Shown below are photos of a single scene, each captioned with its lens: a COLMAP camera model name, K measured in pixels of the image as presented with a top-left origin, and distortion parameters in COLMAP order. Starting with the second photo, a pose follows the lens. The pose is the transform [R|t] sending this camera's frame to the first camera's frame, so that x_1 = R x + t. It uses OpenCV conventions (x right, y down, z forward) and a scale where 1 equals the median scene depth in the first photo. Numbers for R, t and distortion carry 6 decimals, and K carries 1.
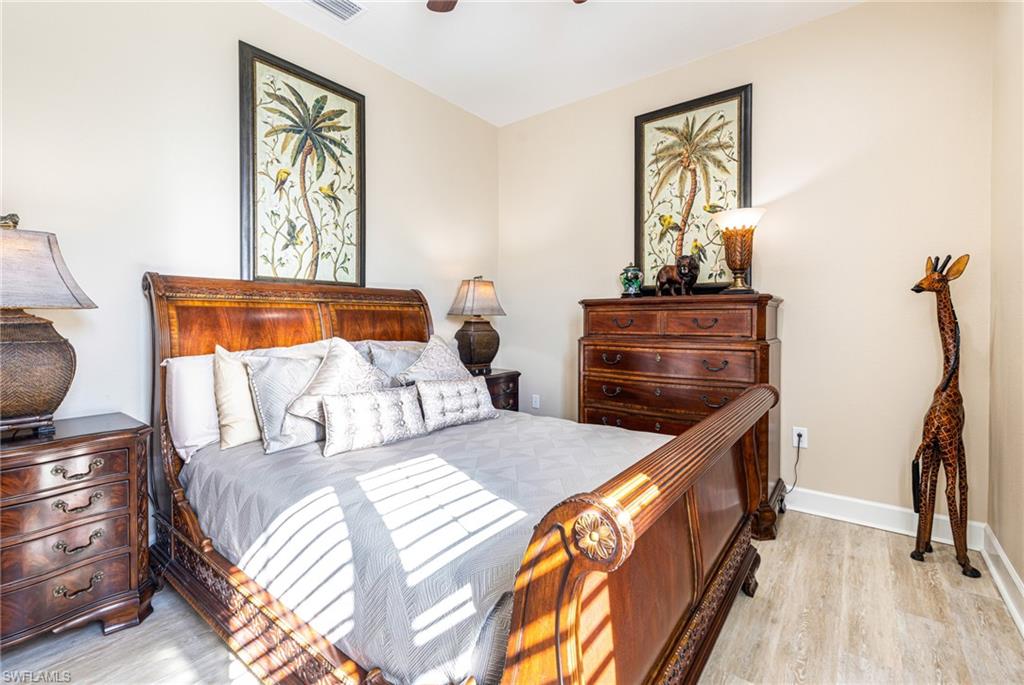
lens RADIAL K [[459.9, 0, 515.3], [0, 459.9, 332.8], [0, 0, 1]] dist [0.005587, -0.000027]
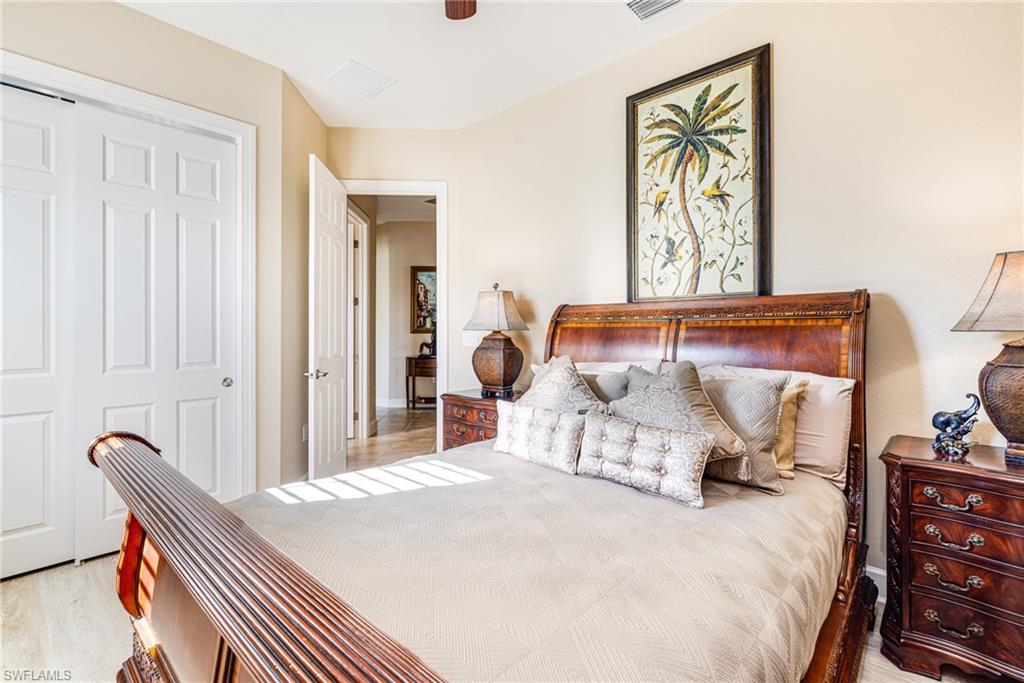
lens RADIAL K [[459.9, 0, 516.5], [0, 459.9, 335.3], [0, 0, 1]] dist [0.005587, -0.000027]
pose [[-0.074243, 0.010687, -0.997183, 0.515472], [-0.026668, 0.999564, 0.012698, -0.035903], [0.996884, 0.027536, -0.073925, 0.724645]]
